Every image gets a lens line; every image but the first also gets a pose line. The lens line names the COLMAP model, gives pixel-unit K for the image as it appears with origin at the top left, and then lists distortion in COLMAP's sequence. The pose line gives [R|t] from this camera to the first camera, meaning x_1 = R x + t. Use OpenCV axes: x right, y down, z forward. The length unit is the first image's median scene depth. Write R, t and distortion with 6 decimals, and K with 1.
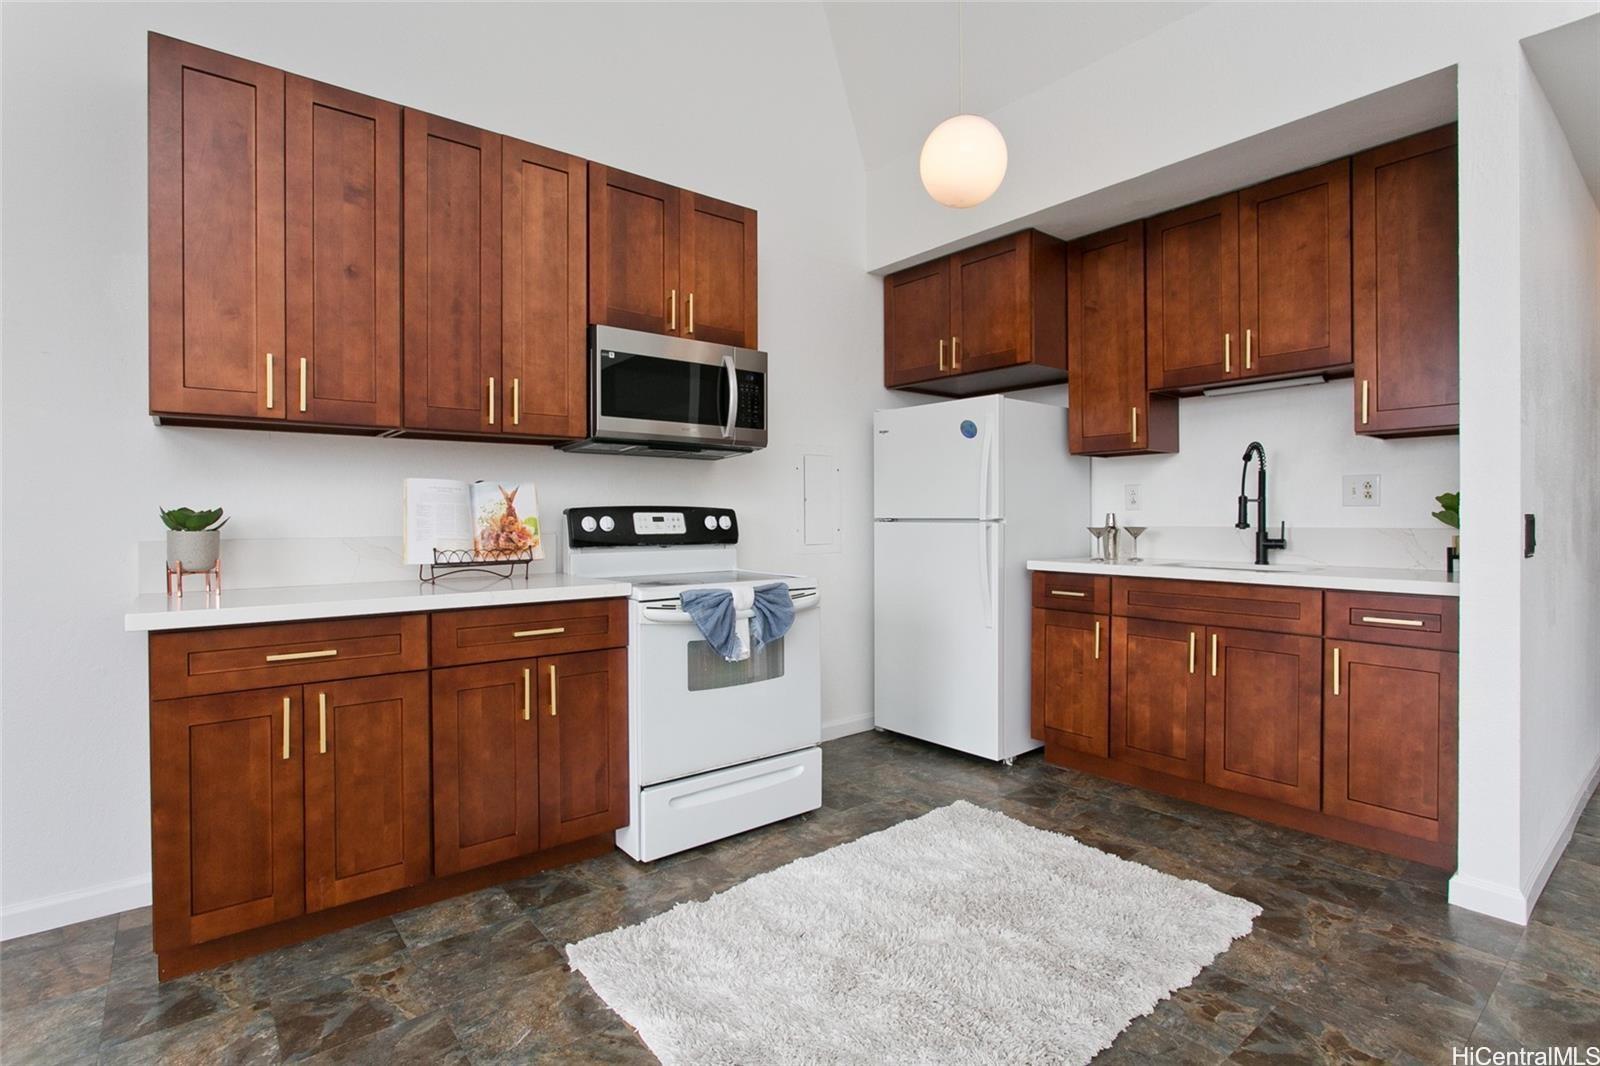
lens RADIAL K [[769.3, 0, 789.5], [0, 769.3, 526.1], [0, 0, 1]] dist [-0.014669, 0.004090]
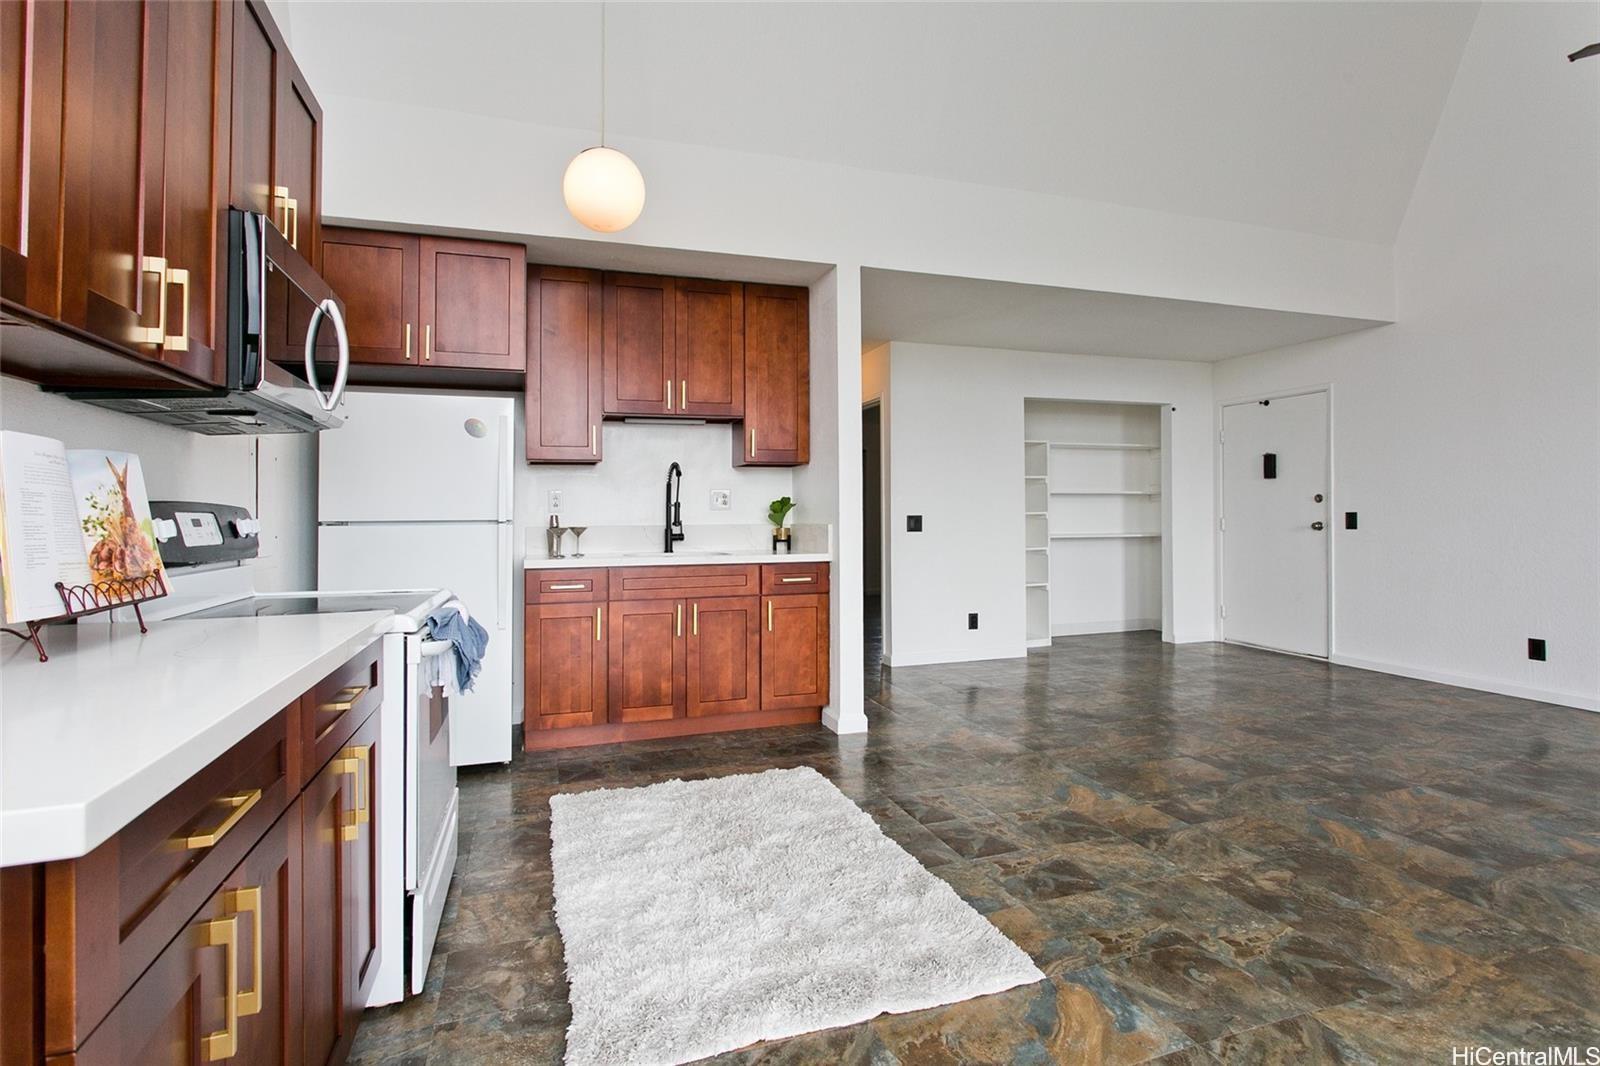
lens RADIAL K [[769.3, 0, 781.4], [0, 769.3, 519.5], [0, 0, 1]] dist [-0.014669, 0.004090]
pose [[0.358383, -0.003947, 0.933566, -0.692321], [0.020950, 0.999773, -0.003815, 0.000762], [-0.933340, 0.020925, 0.358384, 0.388040]]
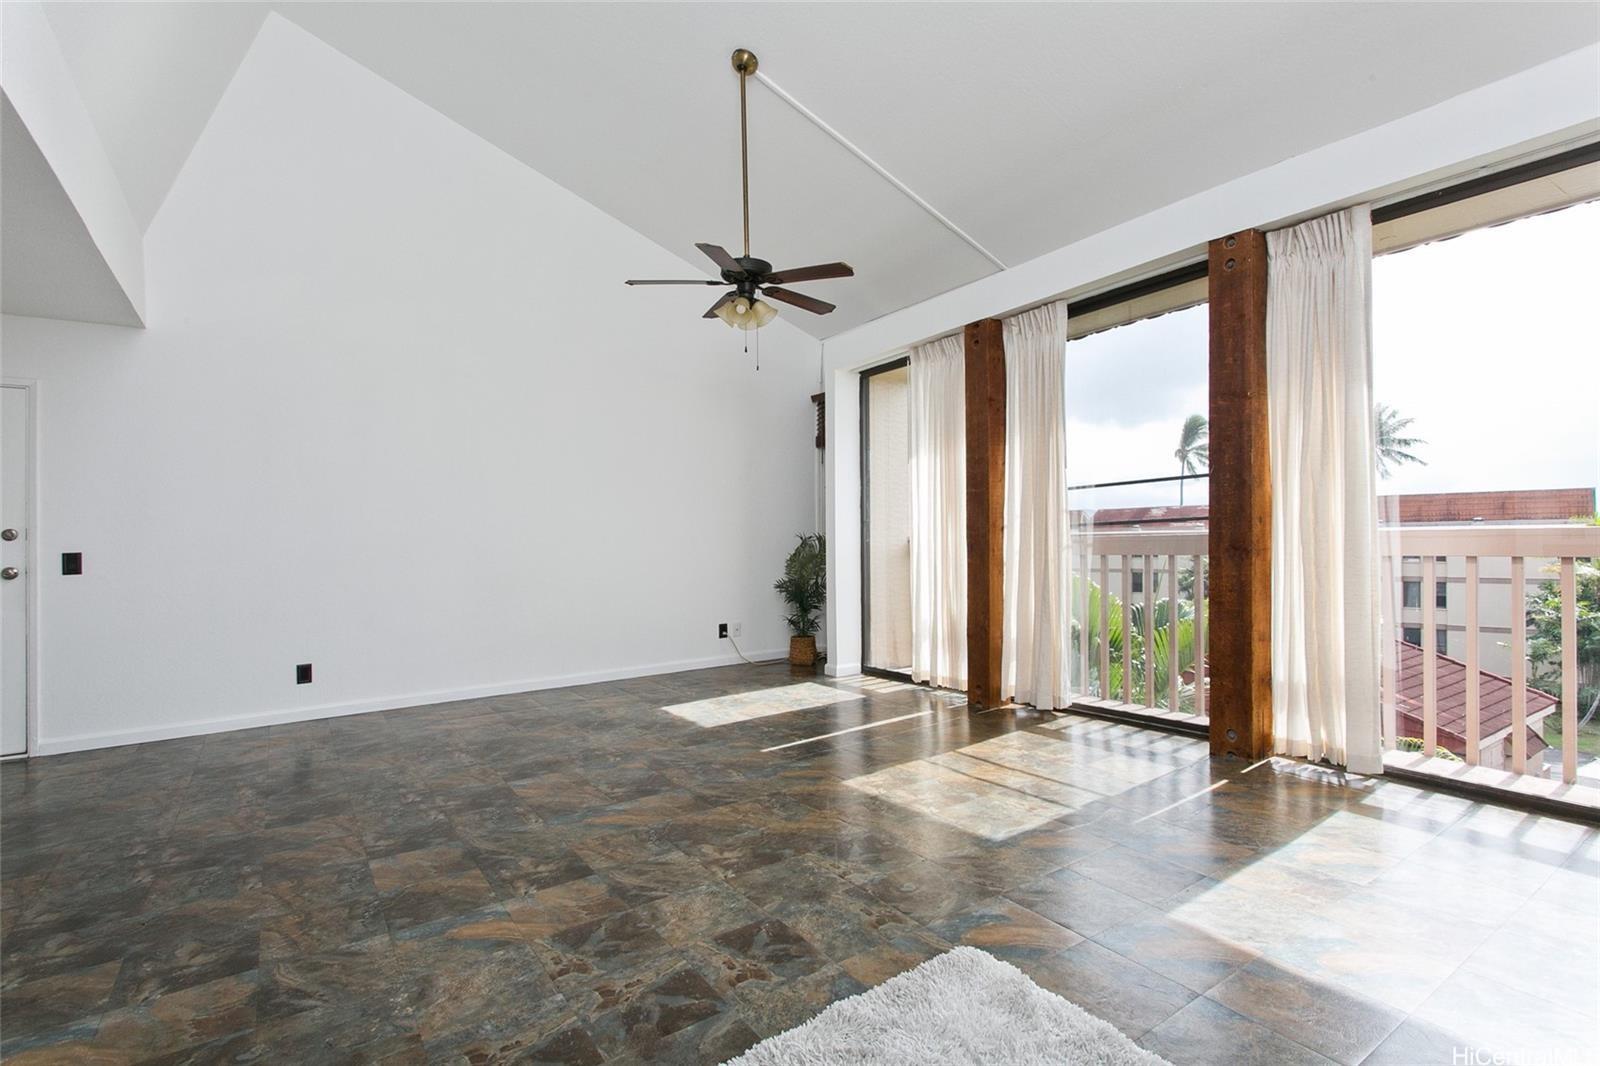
lens RADIAL K [[763.5, 0, 810.3], [0, 763.5, 533.4], [0, 0, 1]] dist [0.002858, 0.000140]
pose [[-0.997195, 0.030117, 0.068527, 0.125253], [0.031183, 0.999408, 0.014540, -0.009083], [-0.068049, 0.016636, -0.997543, 1.176001]]
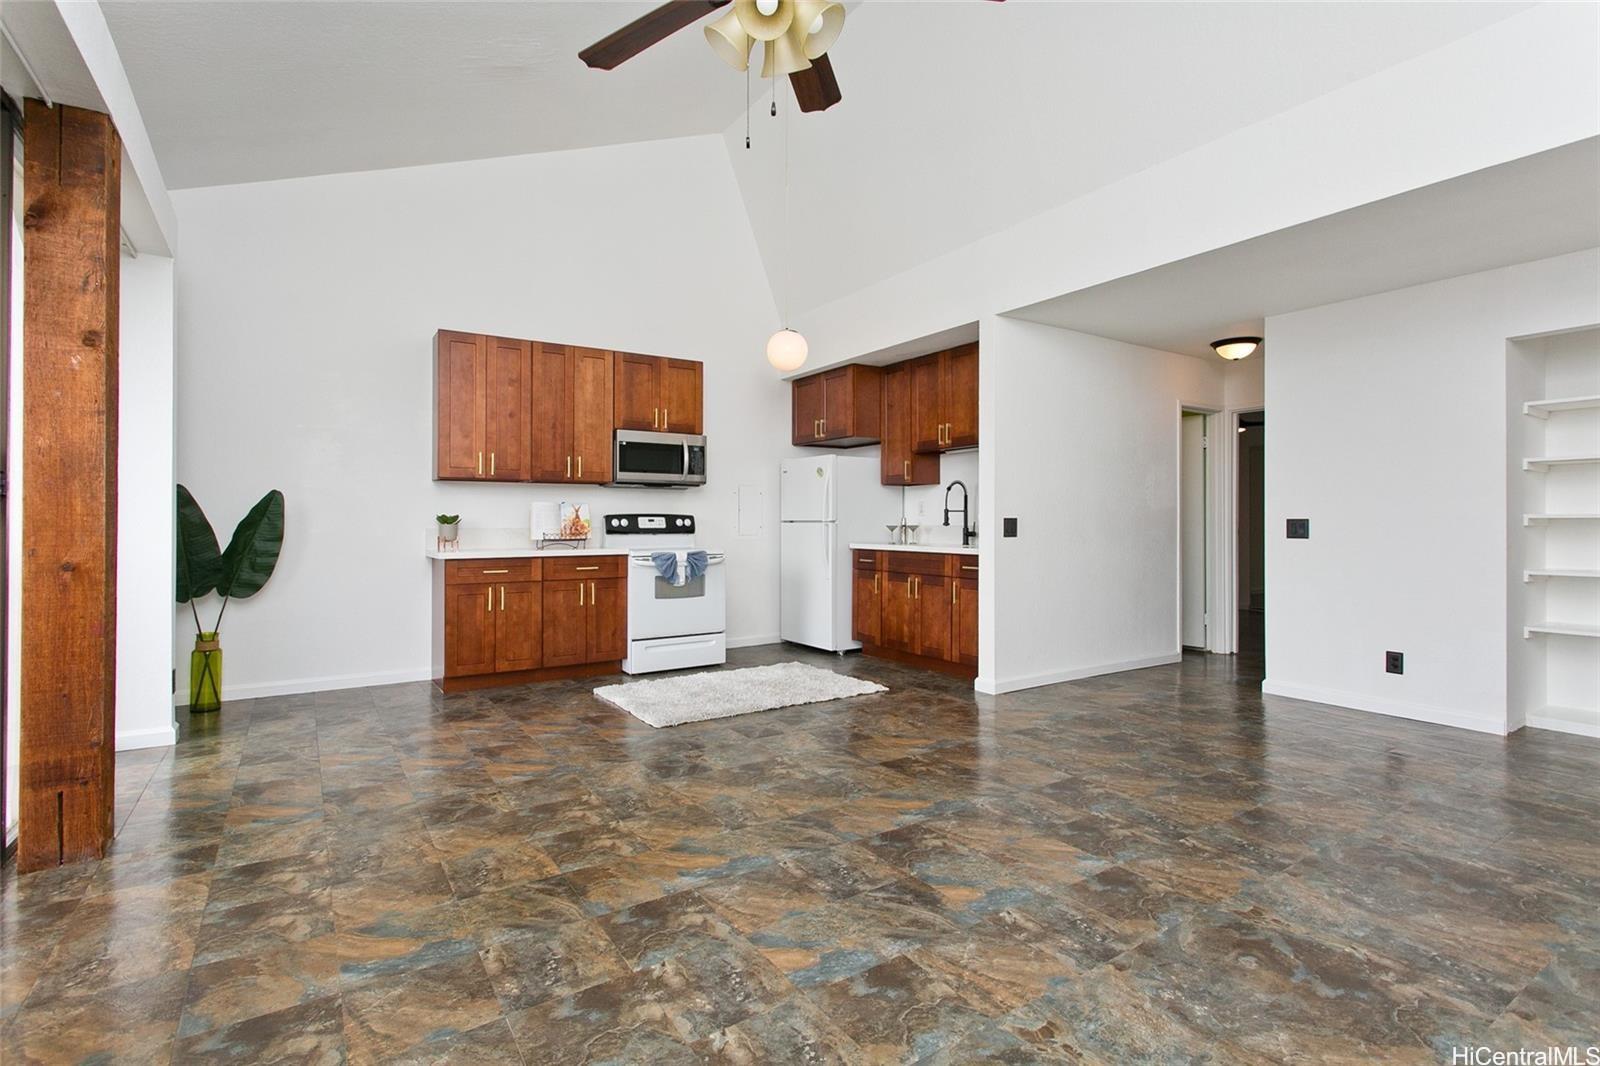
lens RADIAL K [[763.5, 0, 792.7], [0, 763.5, 519.3], [0, 0, 1]] dist [0.002858, 0.000140]
pose [[0.994841, 0.001579, -0.101434, 0.459136], [-0.003243, 0.999863, -0.016242, 0.022161], [0.101395, 0.016487, 0.994710, -1.080163]]
